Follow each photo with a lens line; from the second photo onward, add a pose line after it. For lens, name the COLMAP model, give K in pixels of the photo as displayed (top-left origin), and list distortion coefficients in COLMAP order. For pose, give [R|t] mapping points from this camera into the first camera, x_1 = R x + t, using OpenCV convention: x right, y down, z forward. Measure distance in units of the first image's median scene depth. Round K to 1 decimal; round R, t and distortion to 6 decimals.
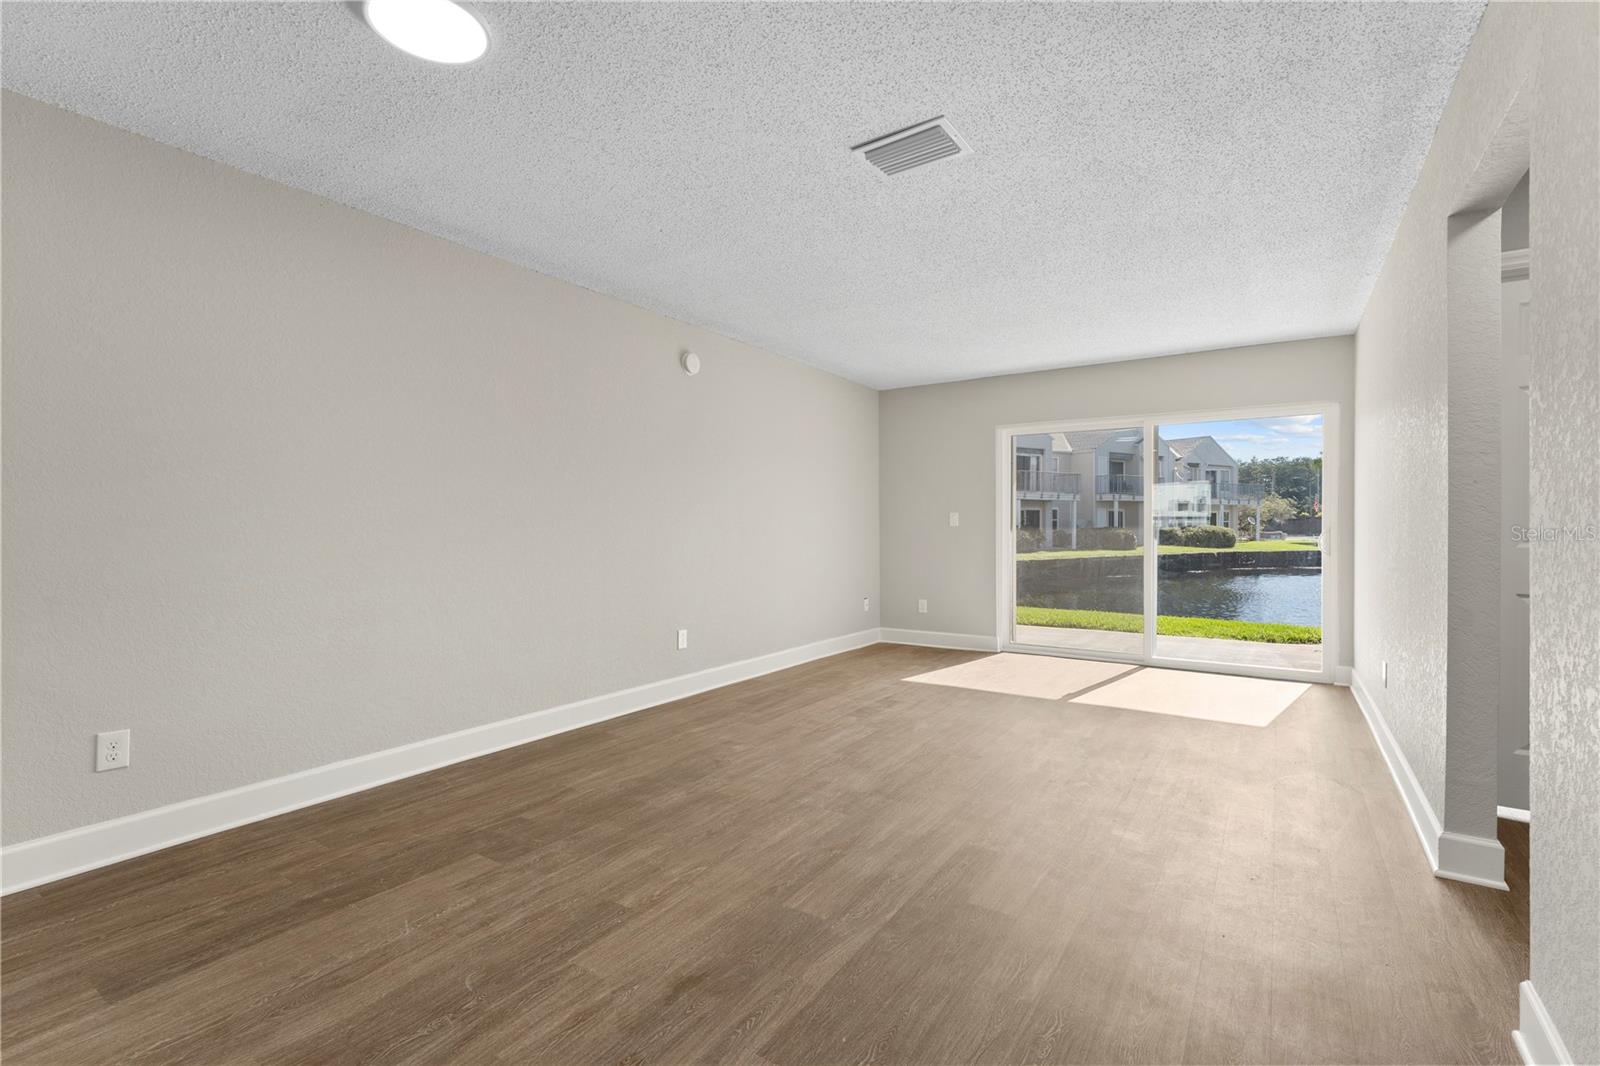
lens RADIAL K [[718.0, 0, 800.9], [0, 718.0, 528.9], [0, 0, 1]] dist [-0.002525, 0.000341]
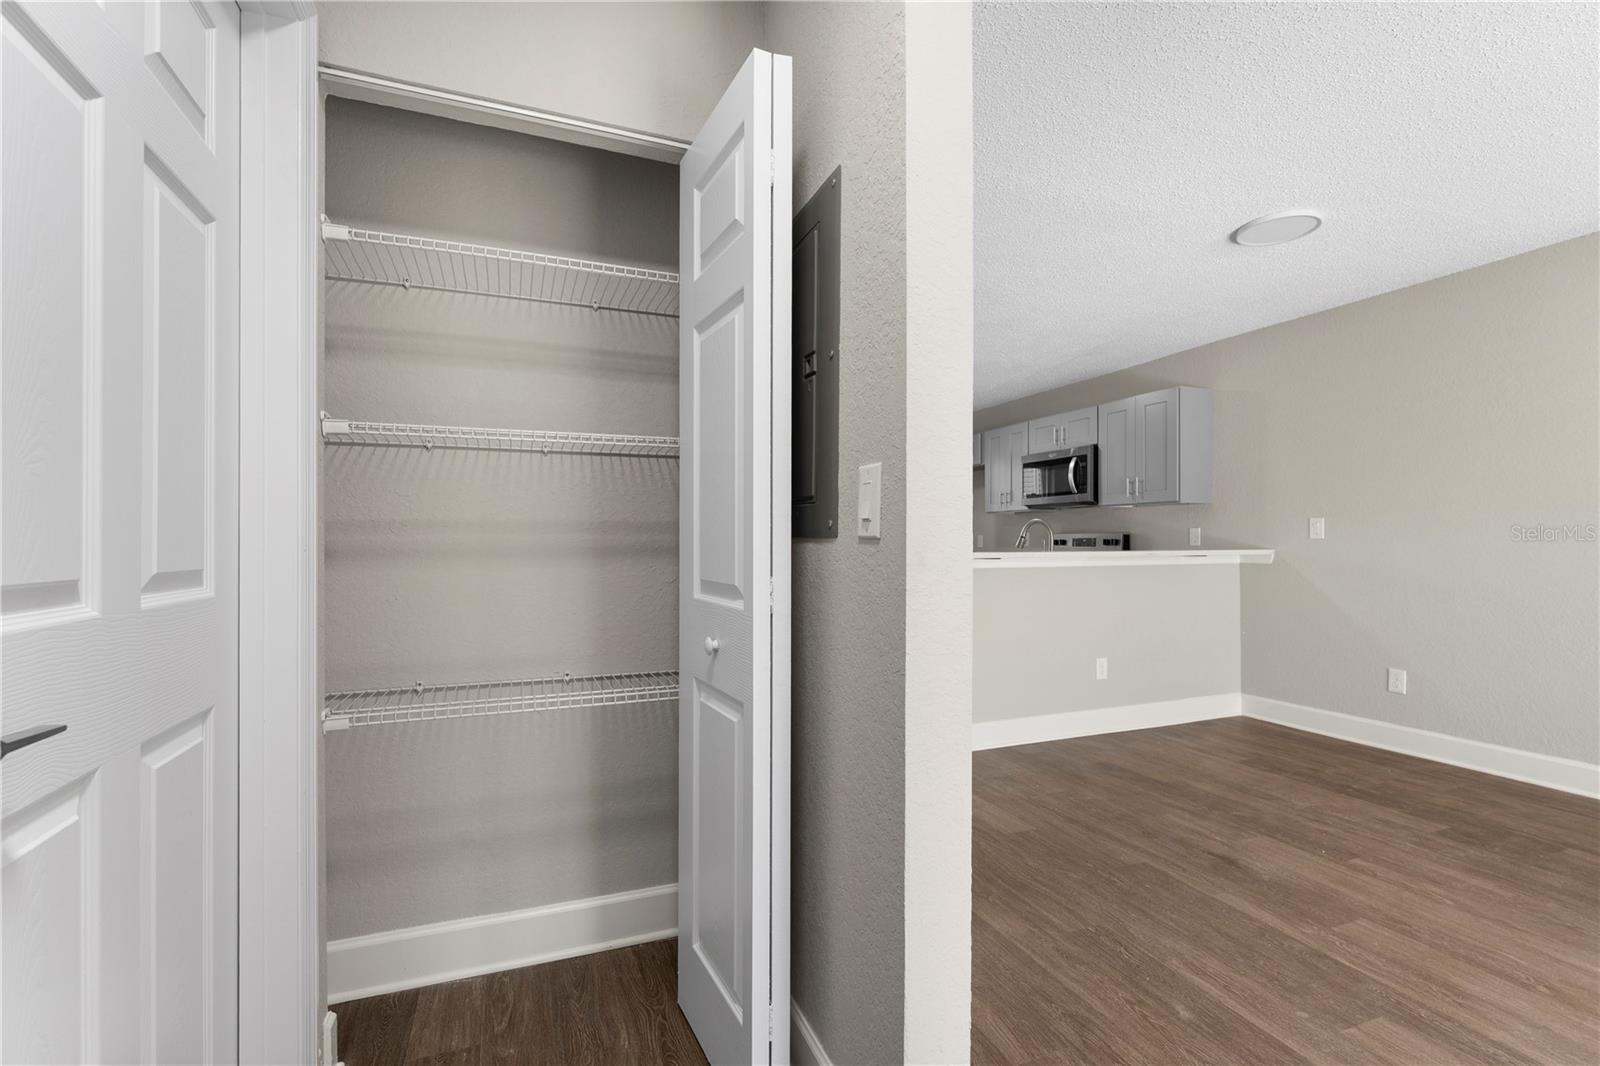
lens RADIAL K [[718.0, 0, 798.6], [0, 718.0, 538.2], [0, 0, 1]] dist [-0.002525, 0.000341]
pose [[-0.574282, -0.001523, -0.818656, 1.184241], [0.001854, 0.999993, -0.003161, -0.008710], [0.818656, -0.003333, -0.574275, 0.876964]]
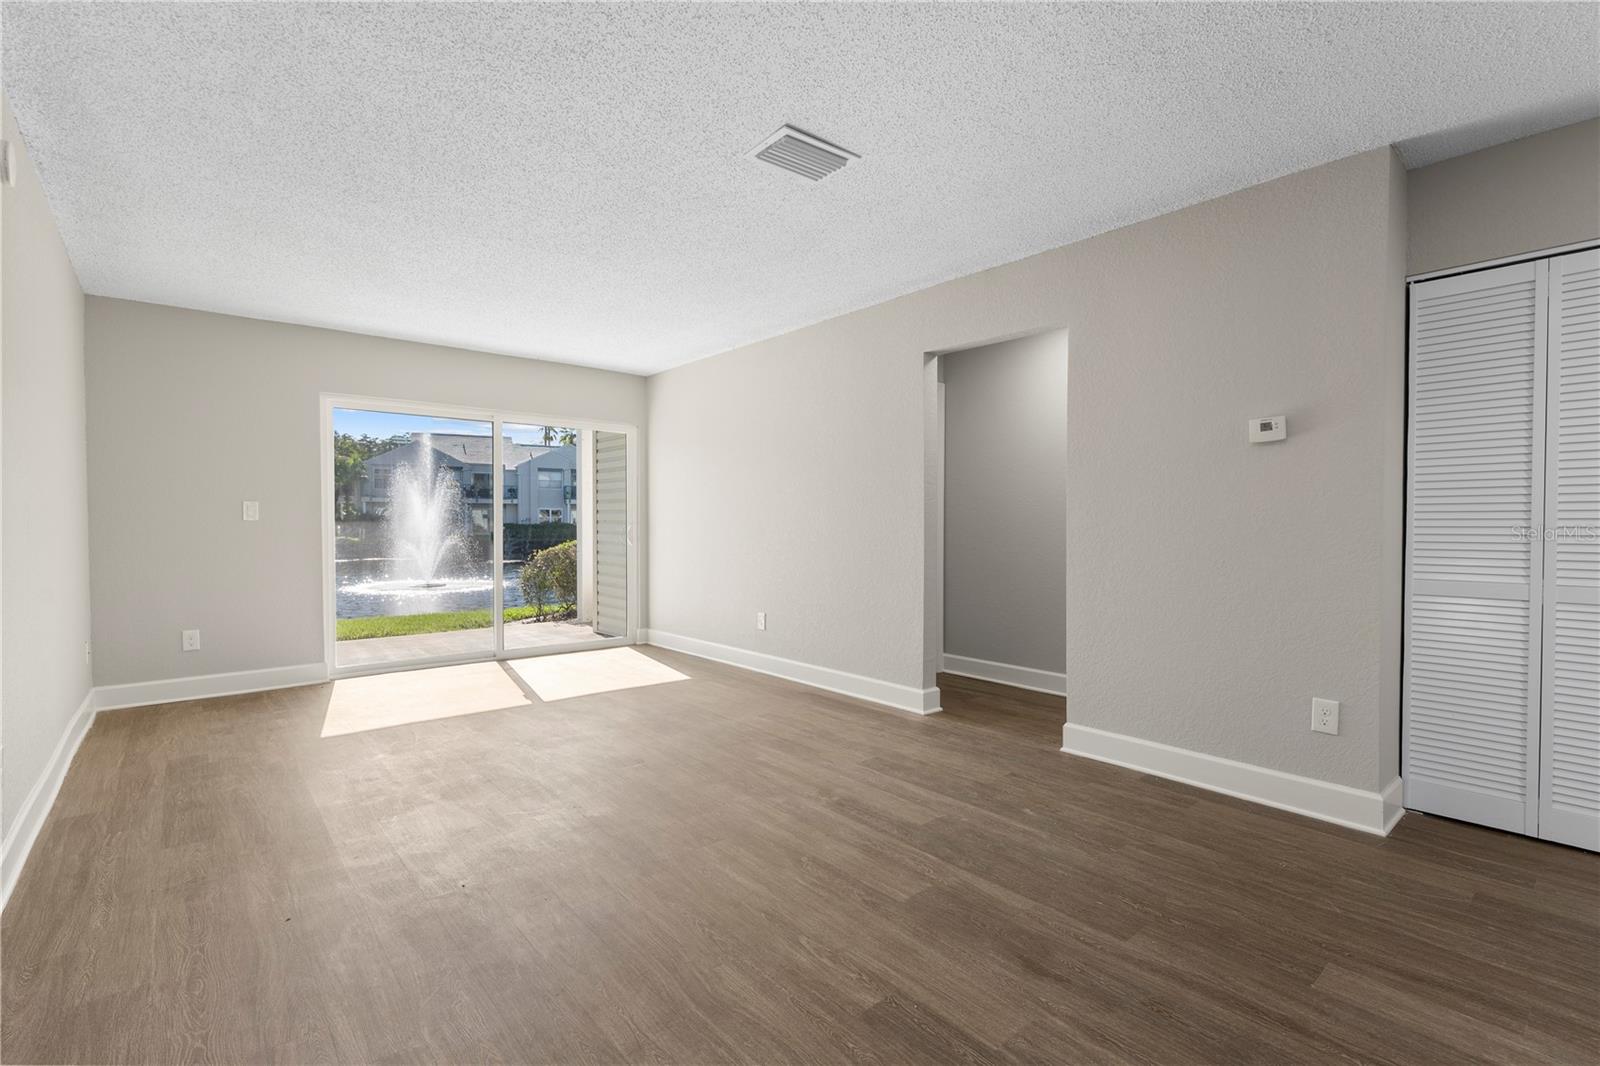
lens RADIAL K [[718.0, 0, 796.2], [0, 718.0, 537.8], [0, 0, 1]] dist [-0.002525, 0.000341]
pose [[0.276813, -0.019001, 0.960736, -0.958404], [0.000517, 0.999807, 0.019624, -0.001857], [-0.960924, -0.004935, 0.276770, 0.816932]]
